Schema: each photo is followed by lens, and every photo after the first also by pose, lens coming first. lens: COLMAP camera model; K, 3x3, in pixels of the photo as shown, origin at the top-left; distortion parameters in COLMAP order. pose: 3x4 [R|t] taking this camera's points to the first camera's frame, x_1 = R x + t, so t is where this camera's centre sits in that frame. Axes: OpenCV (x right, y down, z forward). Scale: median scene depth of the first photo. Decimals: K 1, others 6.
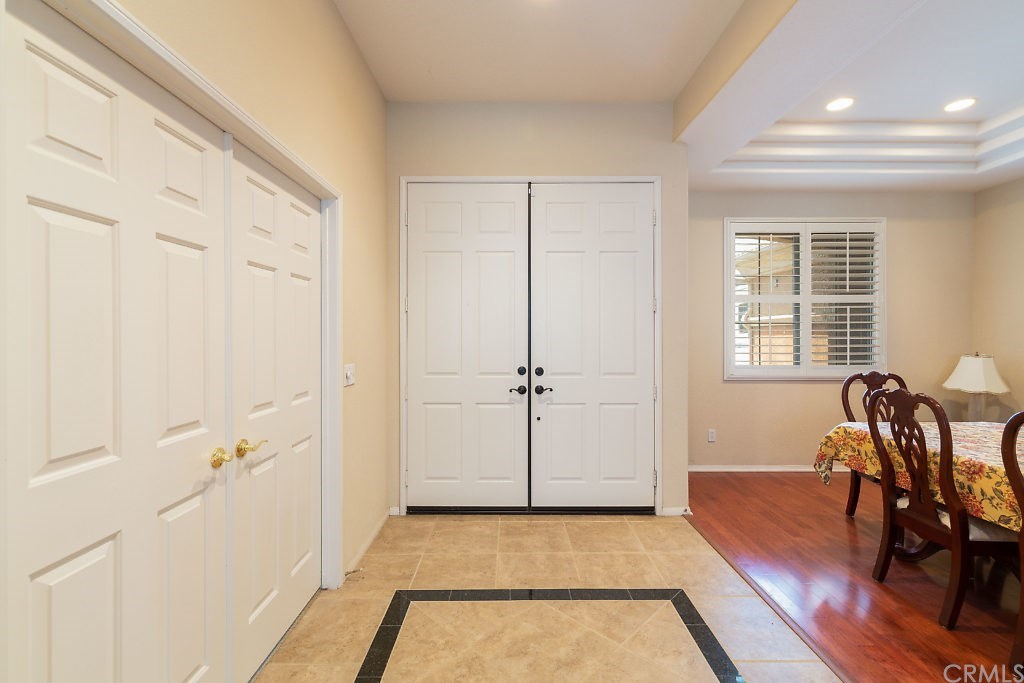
lens RADIAL K [[442.8, 0, 511.8], [0, 442.8, 339.6], [0, 0, 1]] dist [0.001513, 0.001060]
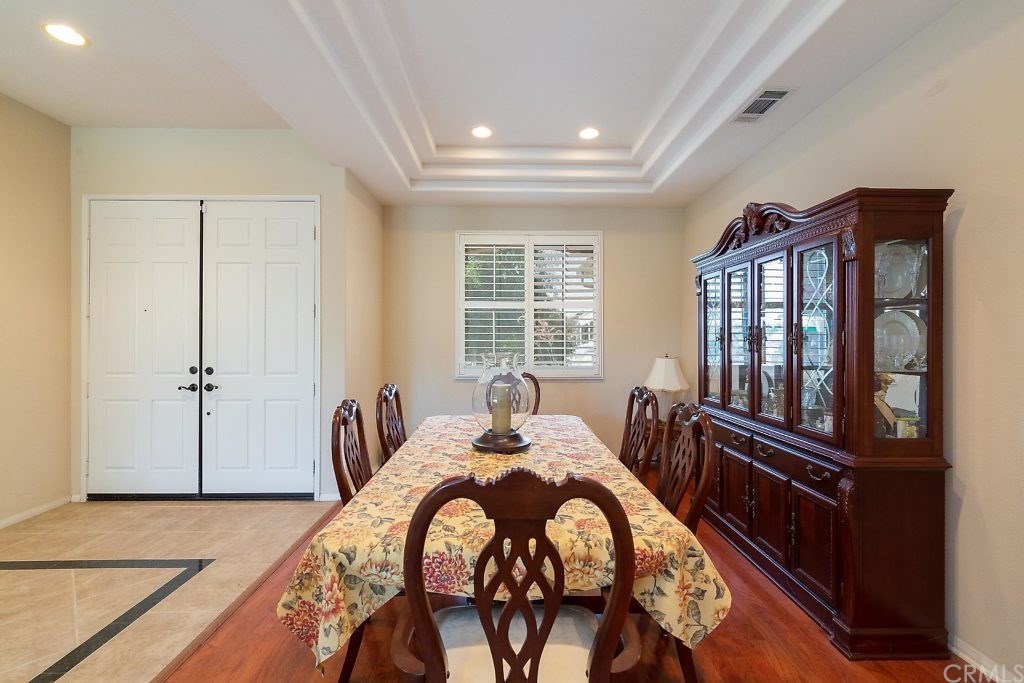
lens RADIAL K [[442.8, 0, 514.1], [0, 442.8, 339.0], [0, 0, 1]] dist [0.001513, 0.001060]
pose [[0.999969, 0.001109, 0.007831, 0.814490], [-0.001055, 0.999975, -0.006996, -0.000982], [-0.007838, 0.006988, 0.999945, -0.113674]]
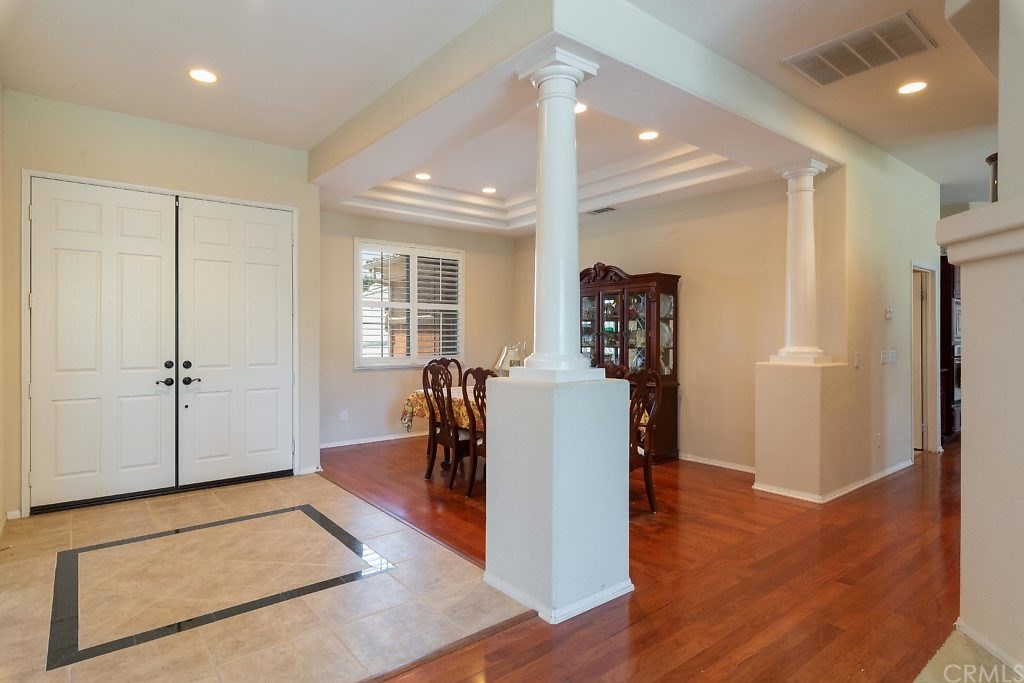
lens RADIAL K [[552.9, 0, 517.8], [0, 552.9, 335.5], [0, 0, 1]] dist [0.001275, -0.000555]
pose [[0.781908, 0.000685, 0.623393, -0.157559], [0.002678, 0.999986, -0.004457, 0.006223], [-0.623388, 0.005155, 0.781896, -0.627433]]
